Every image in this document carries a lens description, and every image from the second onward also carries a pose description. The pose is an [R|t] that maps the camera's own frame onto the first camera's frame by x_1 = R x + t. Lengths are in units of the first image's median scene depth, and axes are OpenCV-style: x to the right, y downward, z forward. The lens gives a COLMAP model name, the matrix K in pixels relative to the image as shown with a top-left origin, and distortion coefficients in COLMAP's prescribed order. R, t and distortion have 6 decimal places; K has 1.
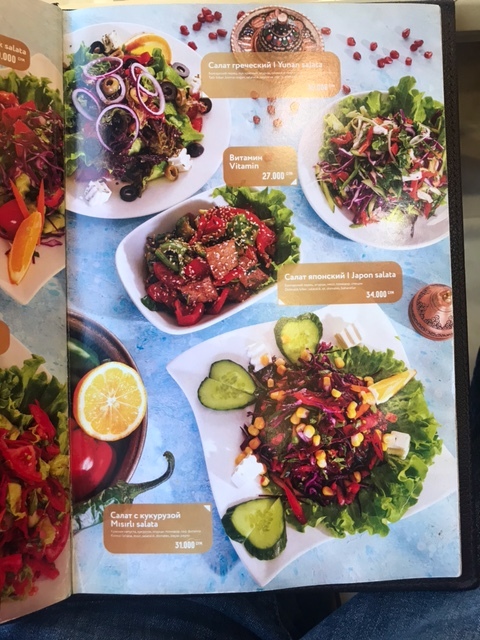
lens RADIAL K [[527.9, 0, 240.0], [0, 527.9, 320.0], [0, 0, 1]] dist [-0.003274, 0.010188]
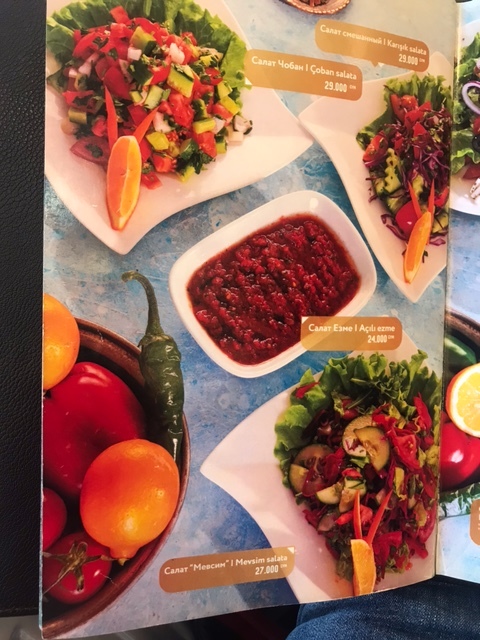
lens RADIAL K [[527.9, 0, 240.0], [0, 527.9, 320.0], [0, 0, 1]] dist [-0.003274, 0.010188]
pose [[0.940750, 0.061383, -0.333498, -0.372300], [-0.036894, 0.996169, 0.079281, -0.063145], [0.337087, -0.062280, 0.939411, -0.102911]]
